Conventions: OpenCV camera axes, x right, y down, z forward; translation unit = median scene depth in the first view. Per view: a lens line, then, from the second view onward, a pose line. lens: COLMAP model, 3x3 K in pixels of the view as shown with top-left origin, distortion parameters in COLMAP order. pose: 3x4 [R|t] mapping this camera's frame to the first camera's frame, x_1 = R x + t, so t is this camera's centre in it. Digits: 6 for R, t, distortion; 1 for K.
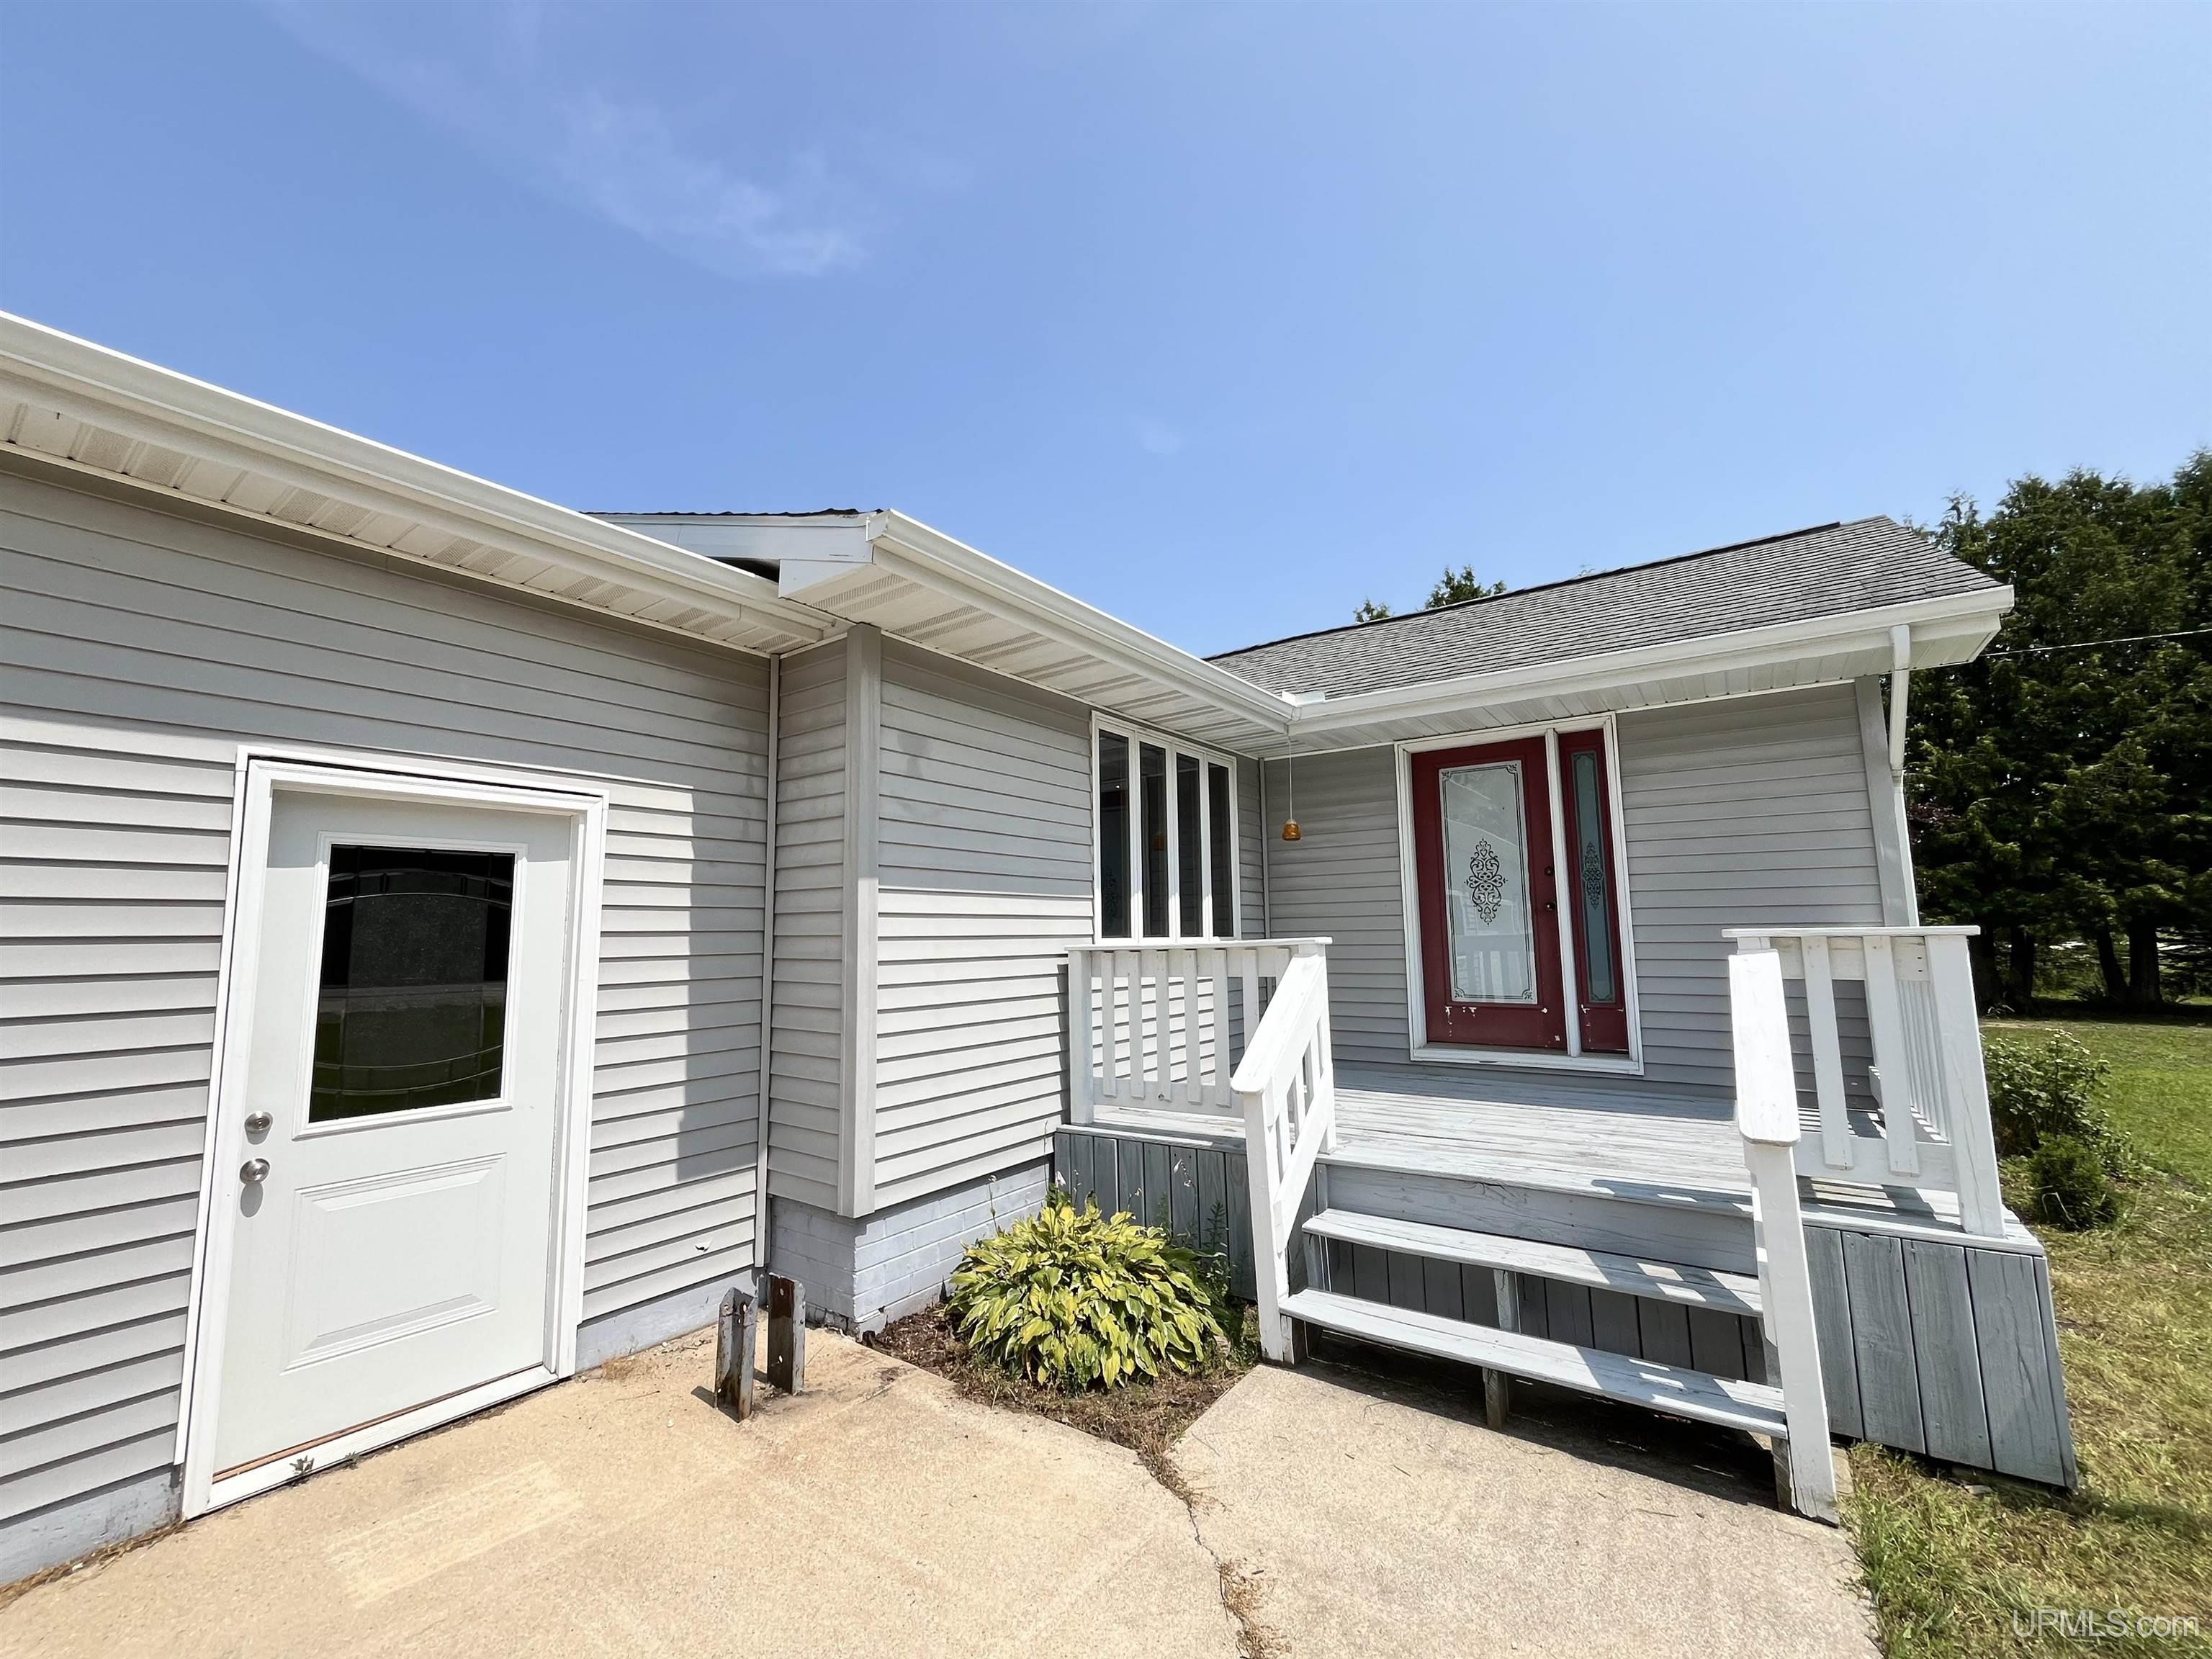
lens RADIAL K [[900.3, 0, 1096.0], [0, 900.3, 834.8], [0, 0, 1]] dist [-0.002496, 0.000006]
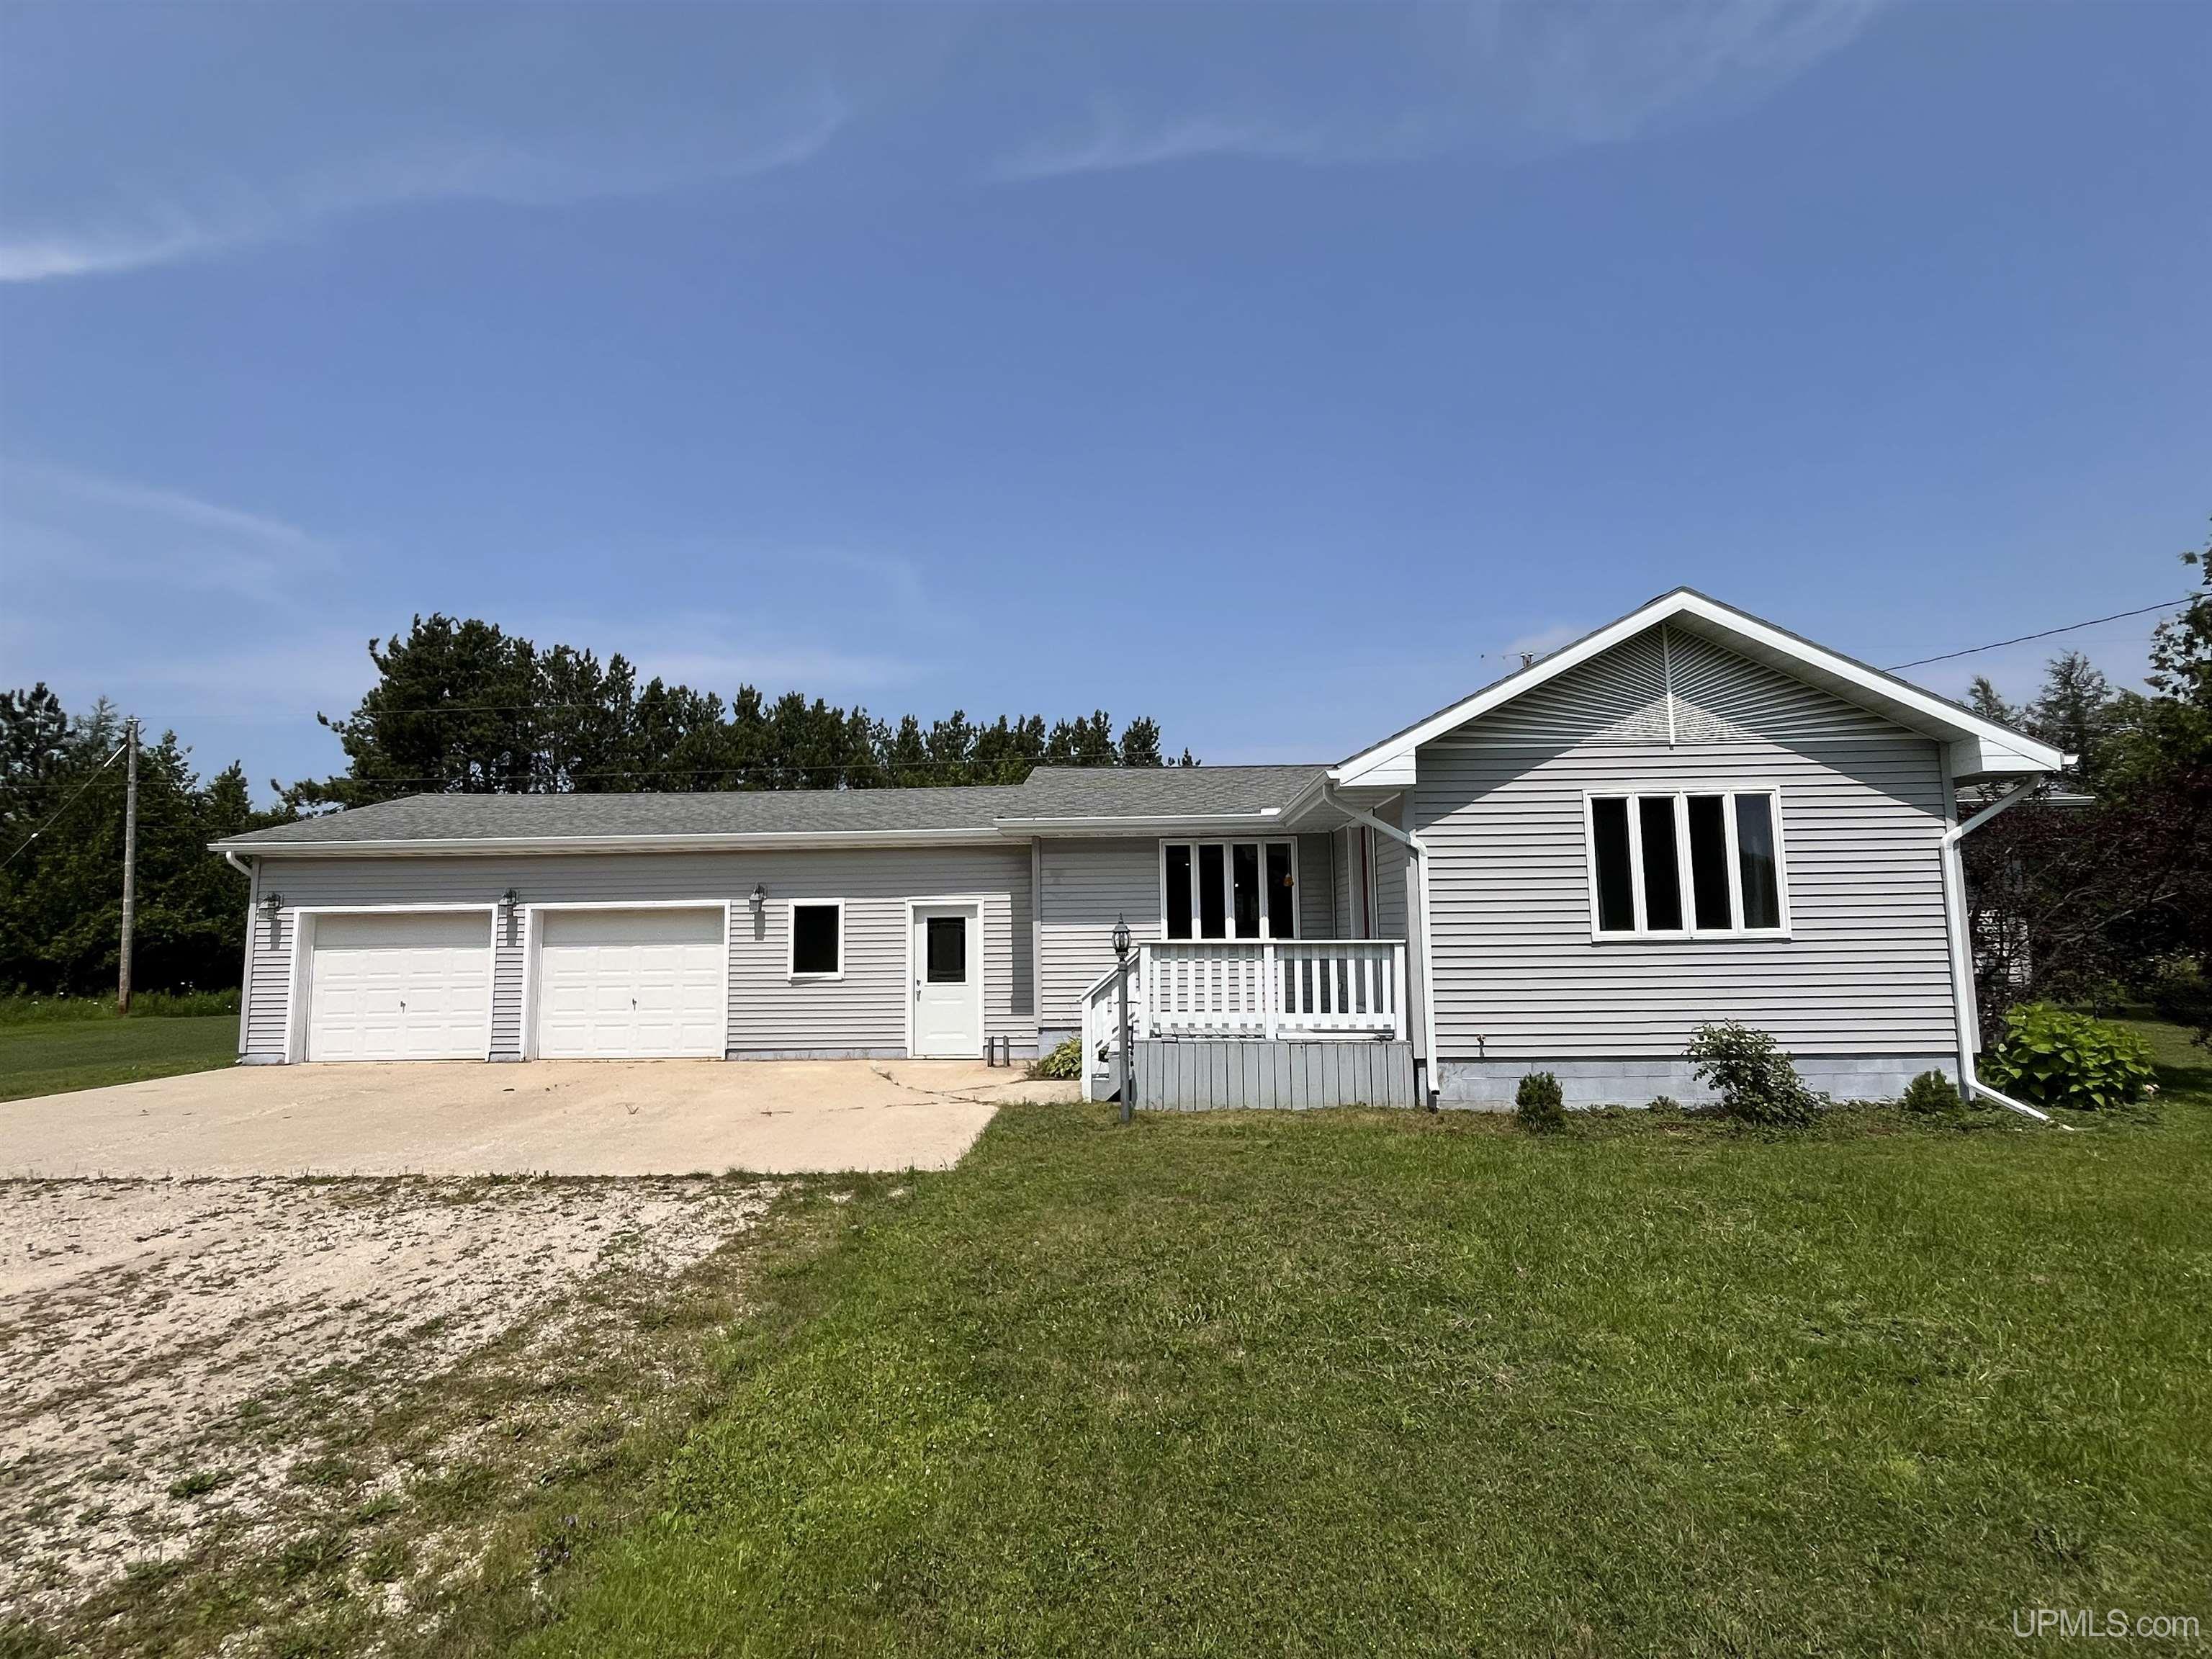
lens RADIAL K [[1027.7, 0, 1106.8], [0, 1027.7, 838.7], [0, 0, 1]] dist [-0.002747, 0.000537]
pose [[0.553638, -0.081464, -0.828763, 2.810754], [0.098267, 0.994641, -0.032124, -0.094087], [0.826939, -0.063655, 0.558676, -0.749332]]
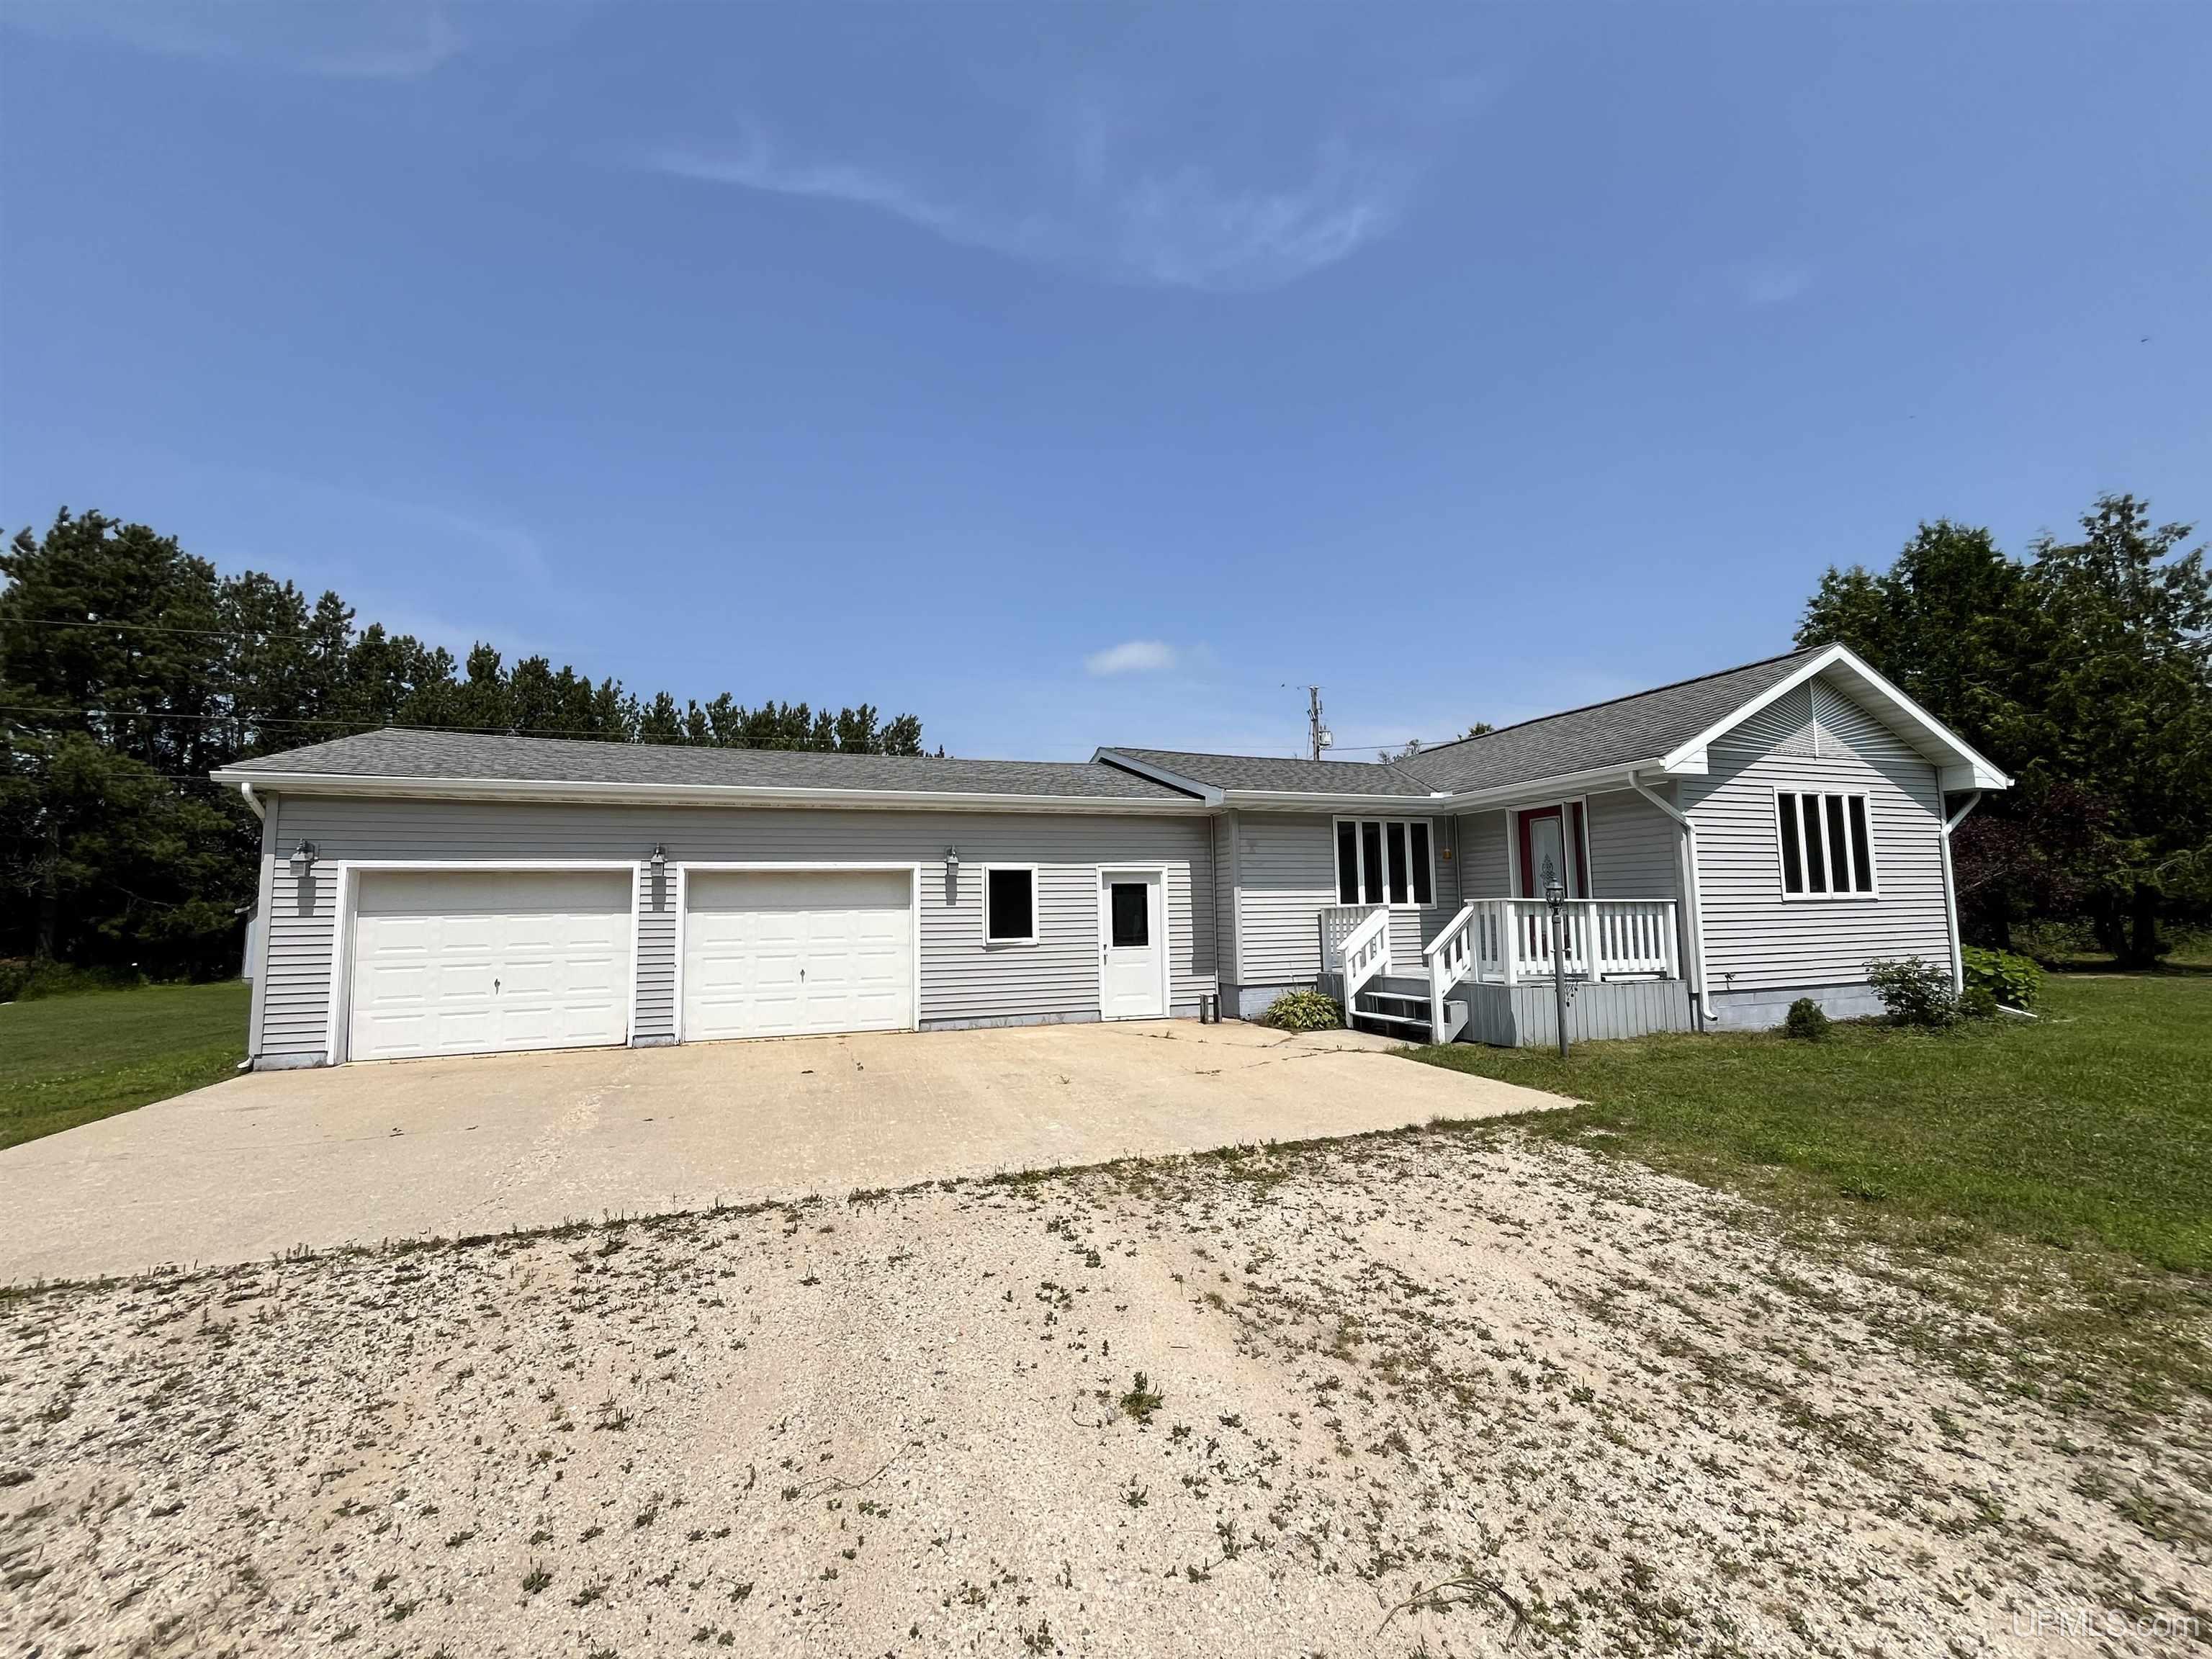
lens RADIAL K [[900.3, 0, 1112.1], [0, 900.3, 836.5], [0, 0, 1]] dist [-0.002496, 0.000006]
pose [[0.825424, -0.056488, -0.561680, 1.239205], [0.071071, 0.997463, 0.004129, -0.181716], [0.560021, -0.043327, 0.827344, -1.995257]]
